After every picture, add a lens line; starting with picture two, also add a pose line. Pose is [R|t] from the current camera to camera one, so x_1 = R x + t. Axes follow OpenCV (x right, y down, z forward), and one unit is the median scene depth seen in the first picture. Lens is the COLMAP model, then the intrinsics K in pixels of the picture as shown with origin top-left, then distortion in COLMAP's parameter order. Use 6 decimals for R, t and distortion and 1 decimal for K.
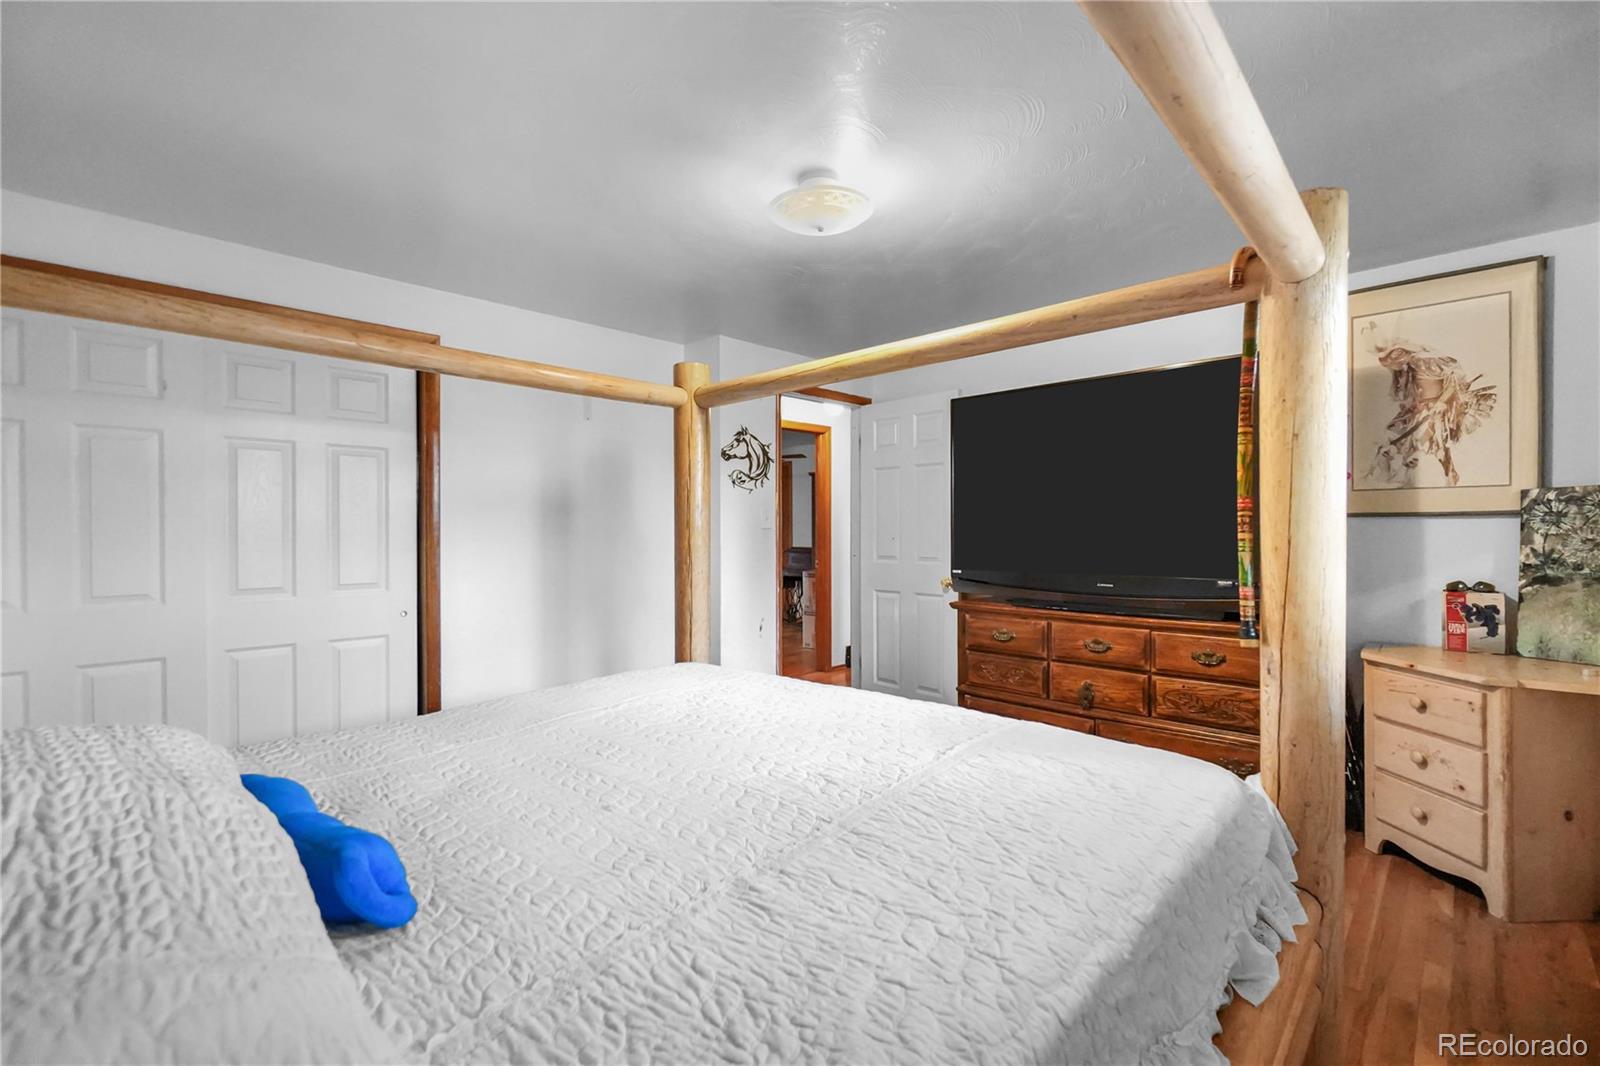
lens RADIAL K [[677.6, 0, 777.6], [0, 677.6, 535.7], [0, 0, 1]] dist [-0.001249, -0.000217]
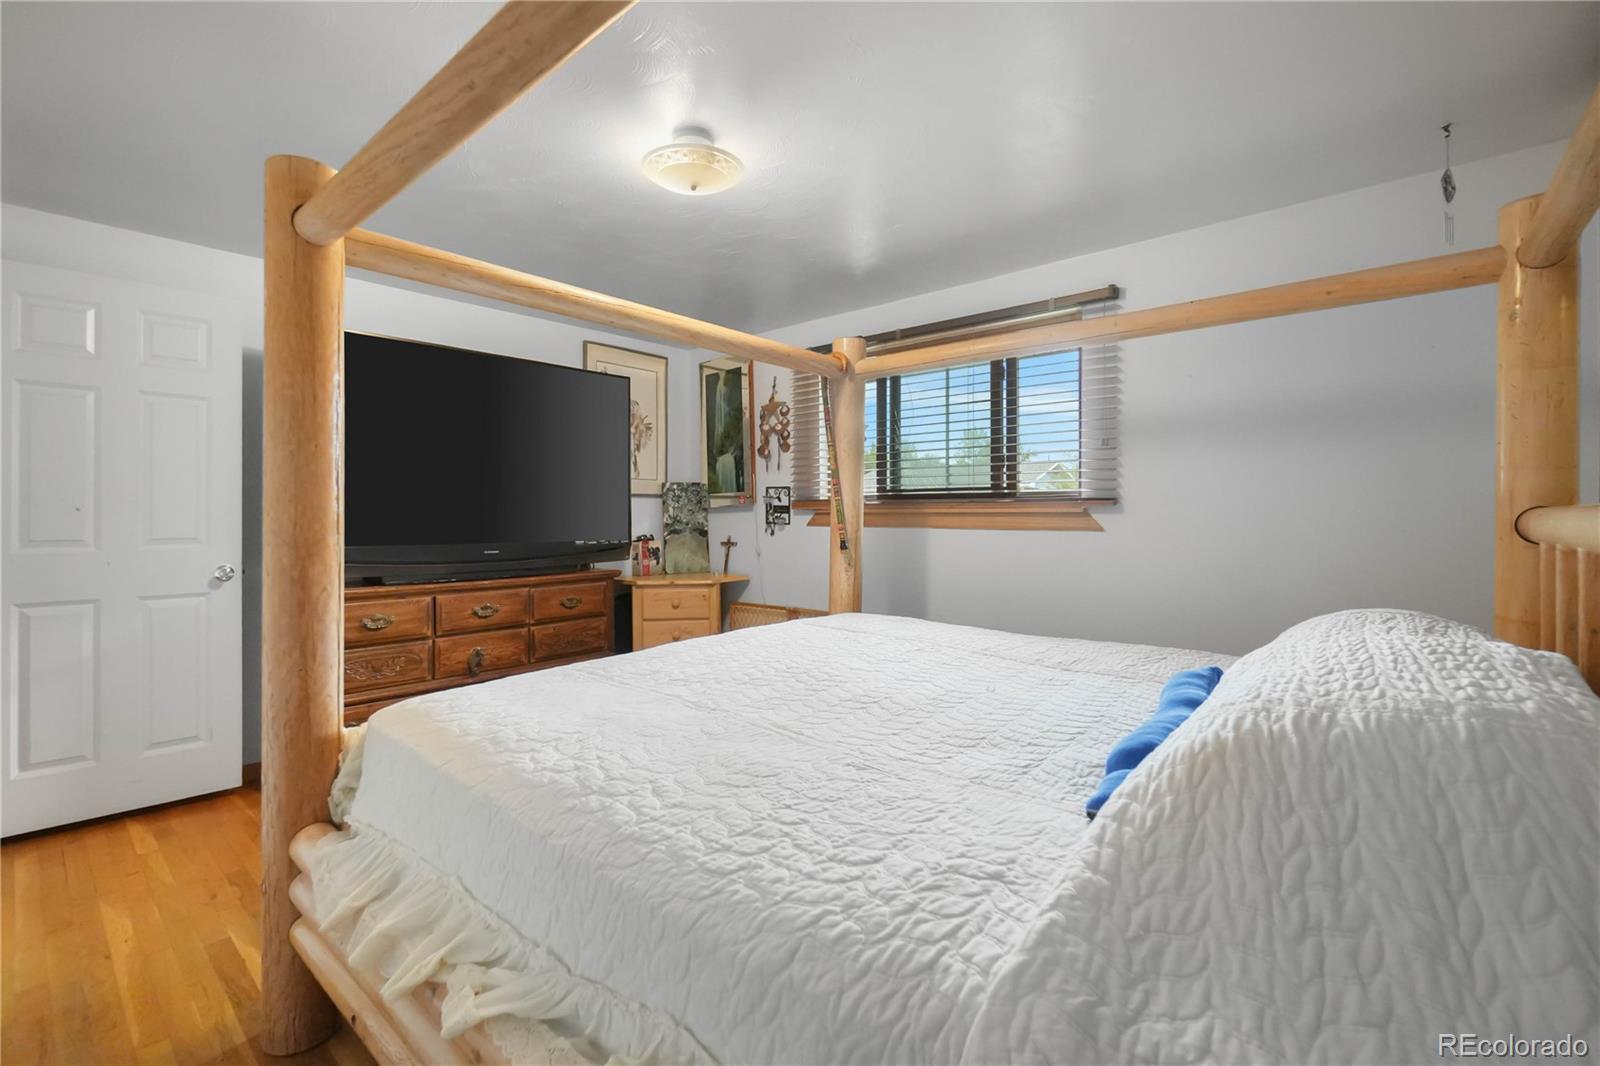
lens RADIAL K [[707.0, 0, 797.5], [0, 707.0, 523.3], [0, 0, 1]] dist [-0.001617, -0.000784]
pose [[-0.064526, -0.005673, 0.997900, -0.796799], [0.006799, 0.999958, 0.006125, 0.030990], [-0.997893, 0.007180, -0.064484, 0.737406]]
